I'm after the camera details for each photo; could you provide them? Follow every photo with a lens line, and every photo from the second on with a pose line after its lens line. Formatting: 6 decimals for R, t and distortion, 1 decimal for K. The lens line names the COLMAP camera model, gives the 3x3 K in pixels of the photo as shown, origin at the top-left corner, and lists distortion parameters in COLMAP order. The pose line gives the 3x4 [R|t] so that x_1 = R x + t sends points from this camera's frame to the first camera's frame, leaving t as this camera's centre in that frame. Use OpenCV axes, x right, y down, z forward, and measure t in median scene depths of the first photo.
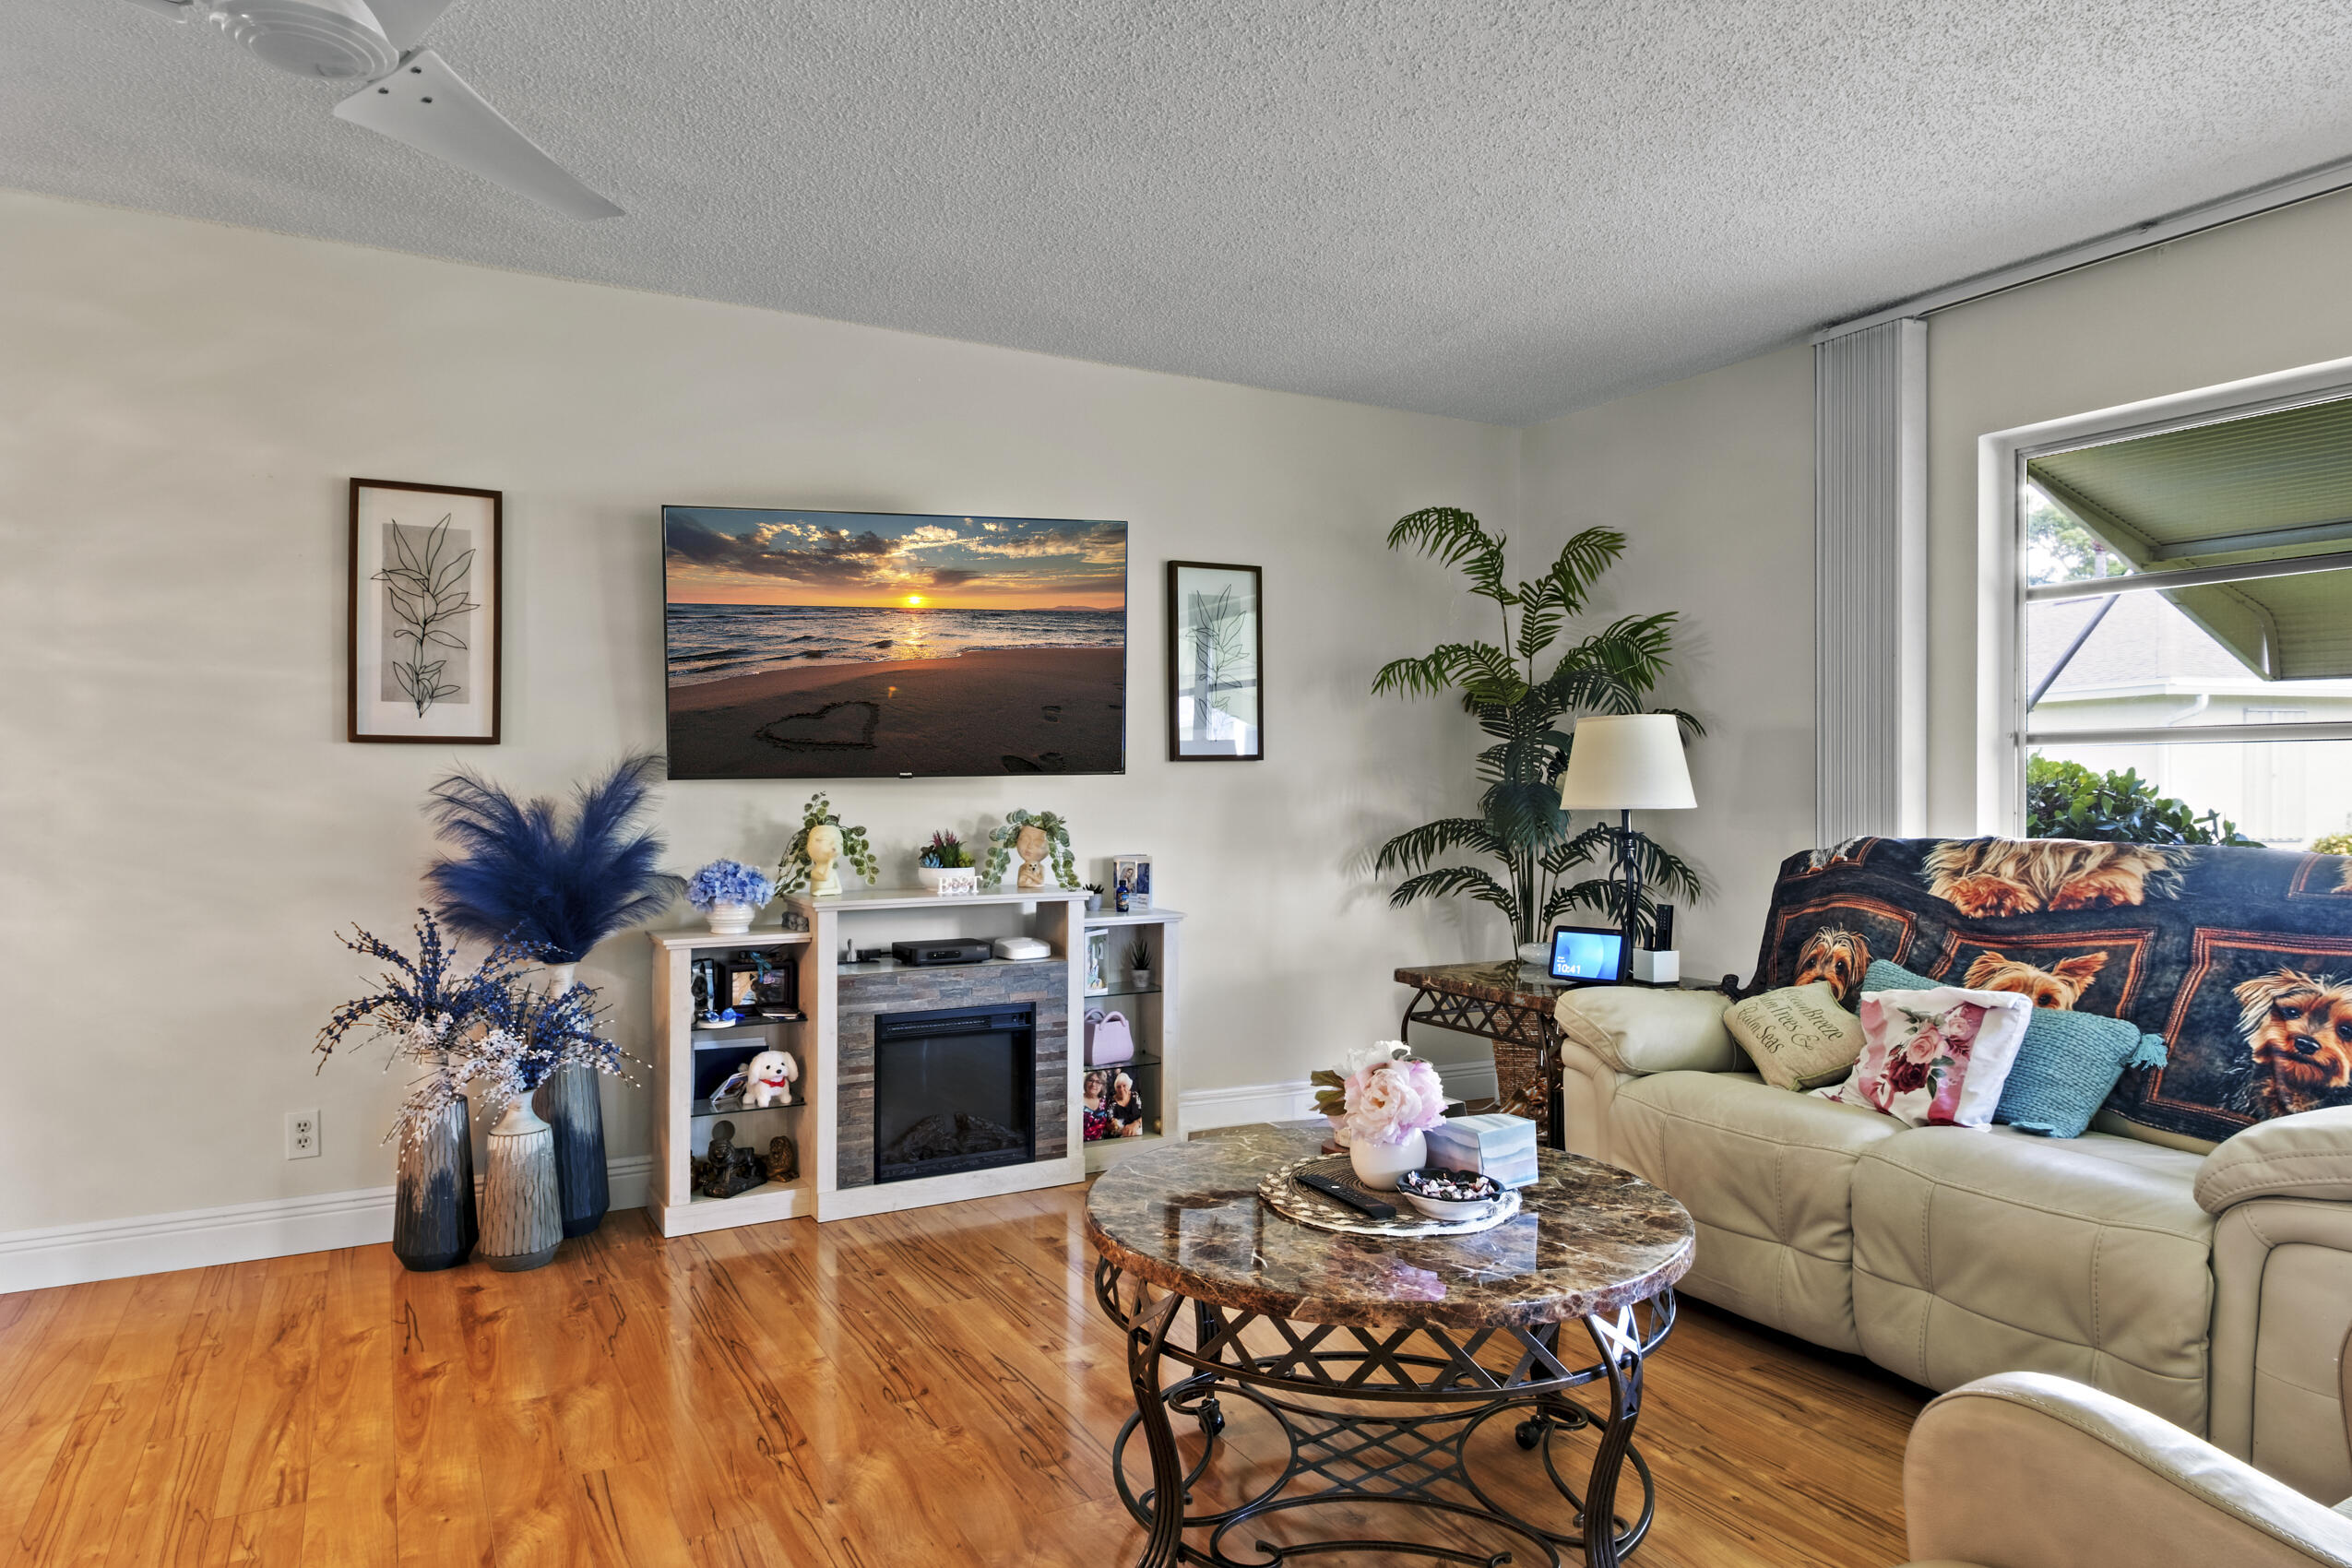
lens RADIAL K [[1450.0, 0, 1176.8], [0, 1450.0, 776.0], [0, 0, 1]] dist [0.009172, -0.016953]
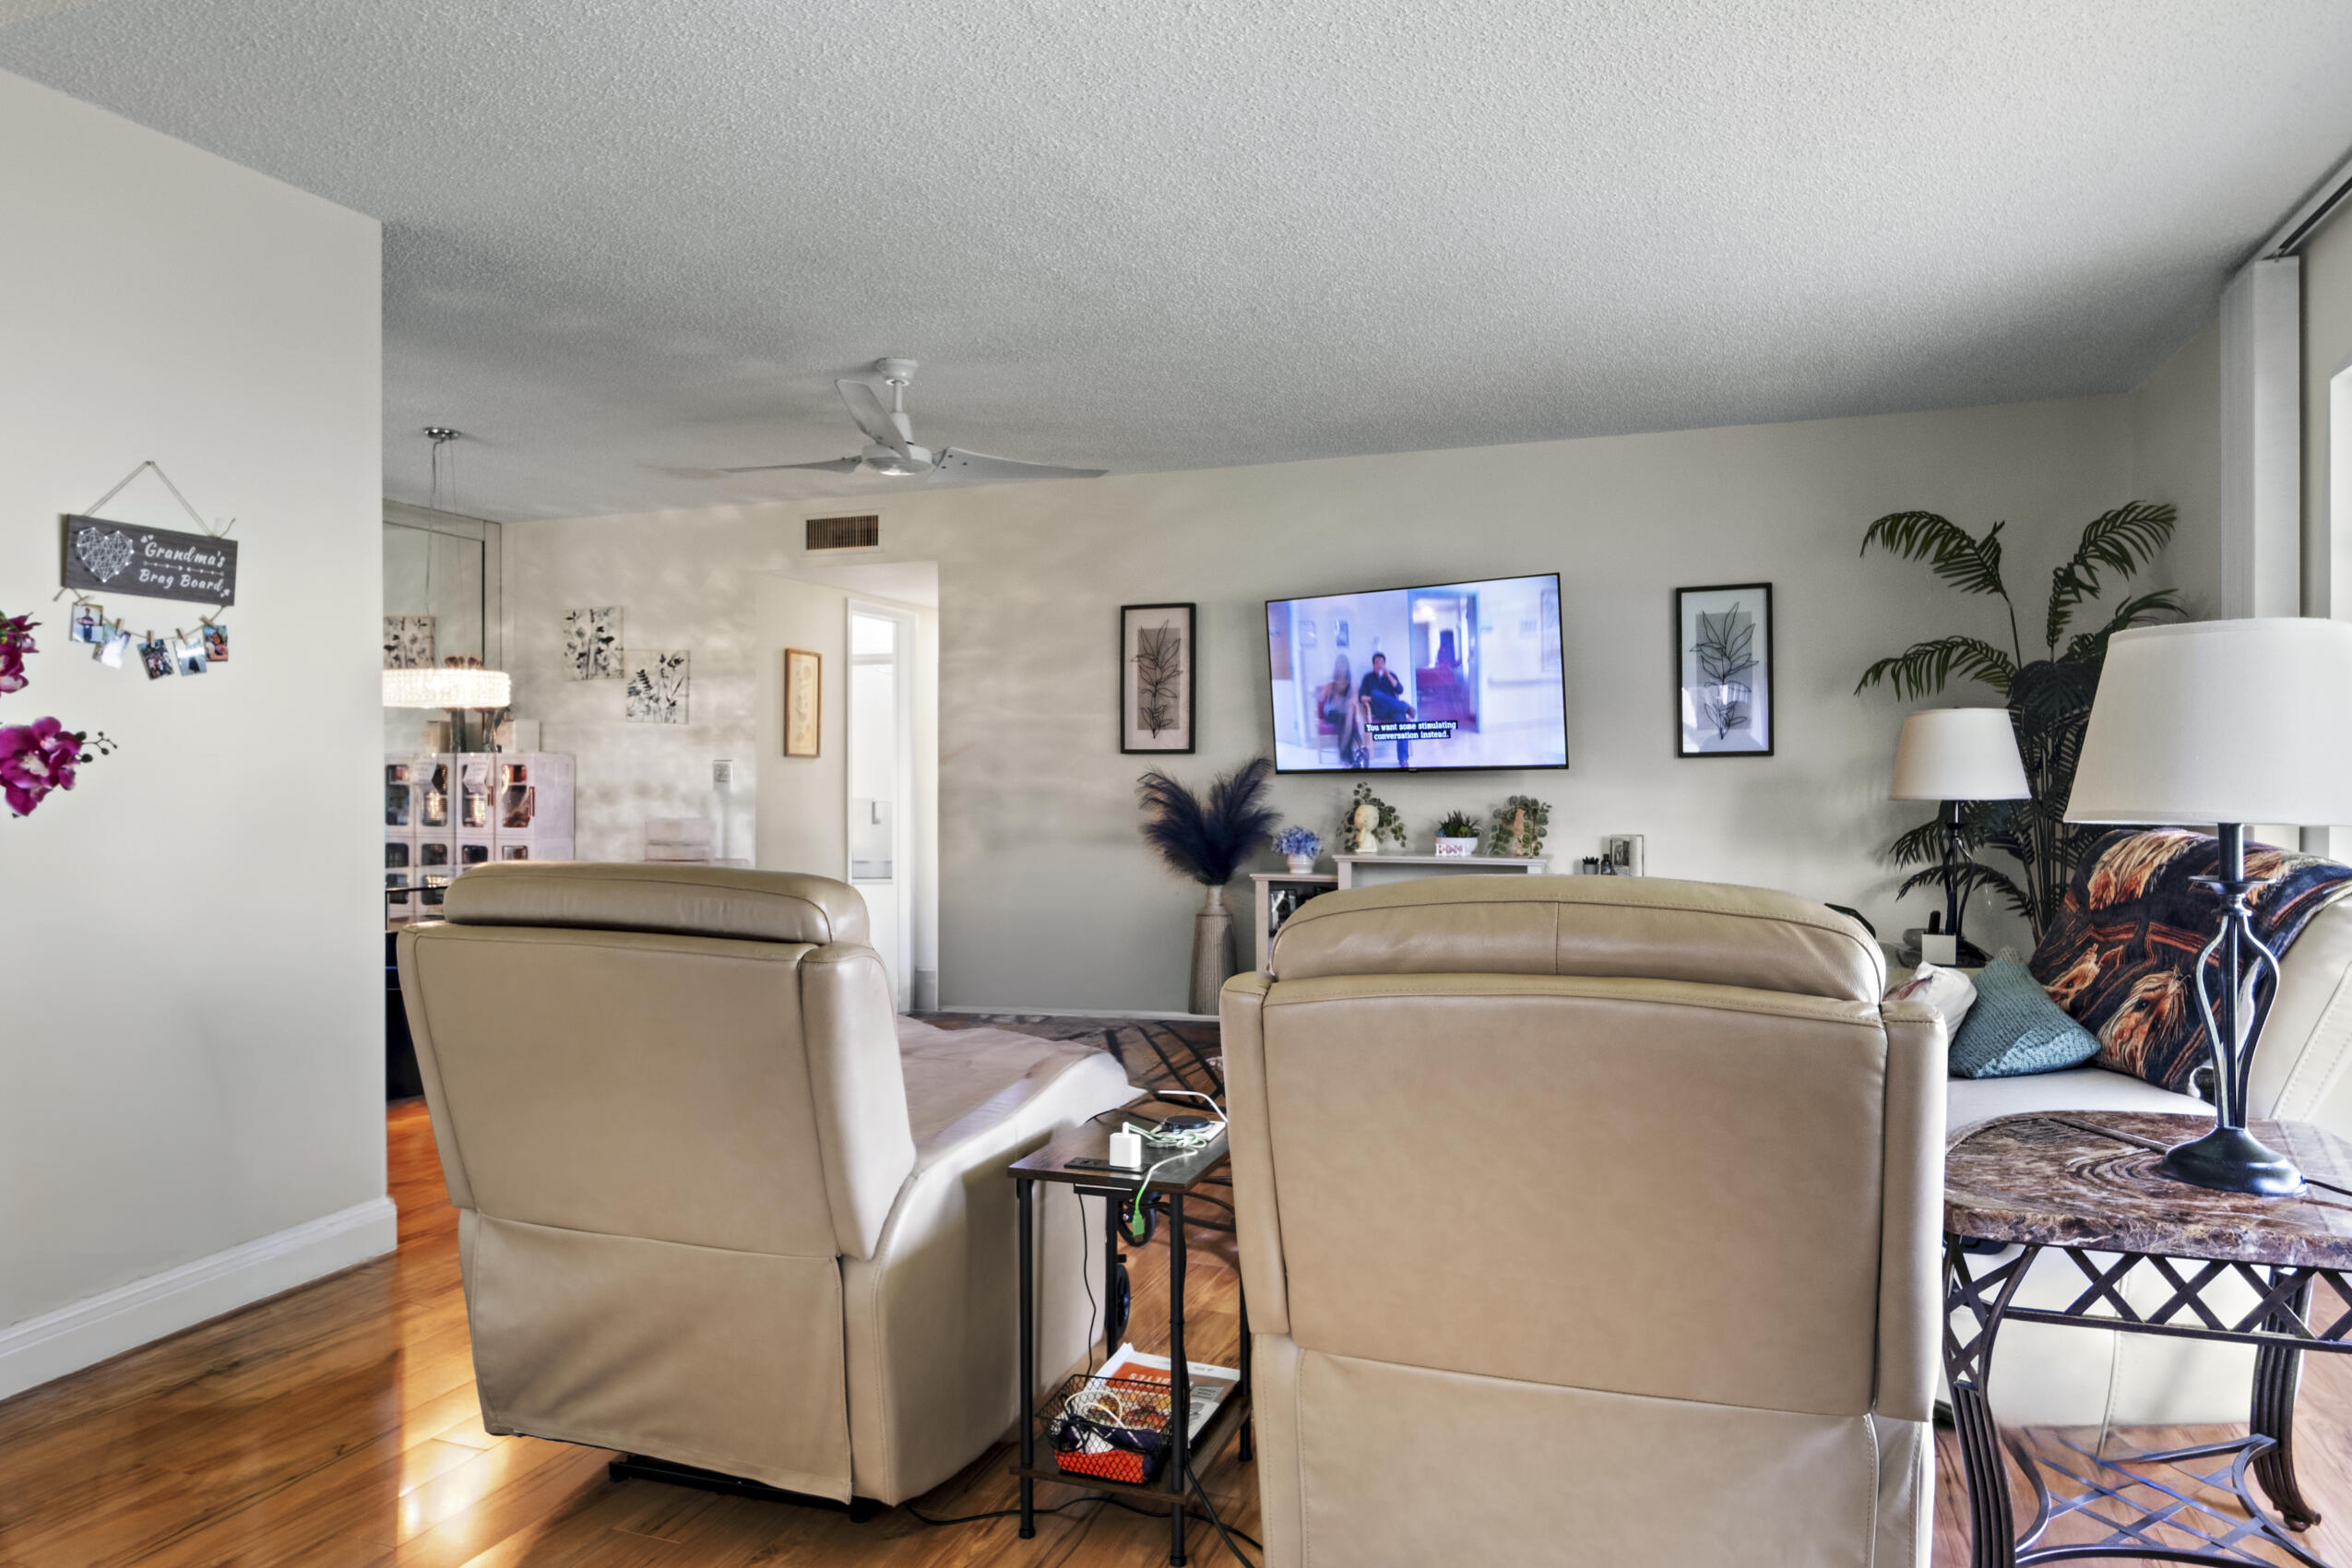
lens RADIAL K [[1450.0, 0, 1176.8], [0, 1450.0, 776.0], [0, 0, 1]] dist [0.009172, -0.016953]
pose [[0.656752, -0.004414, -0.754094, 0.790843], [0.002036, 0.999990, -0.004080, 0.011033], [0.754104, 0.001145, 0.656754, -0.115512]]
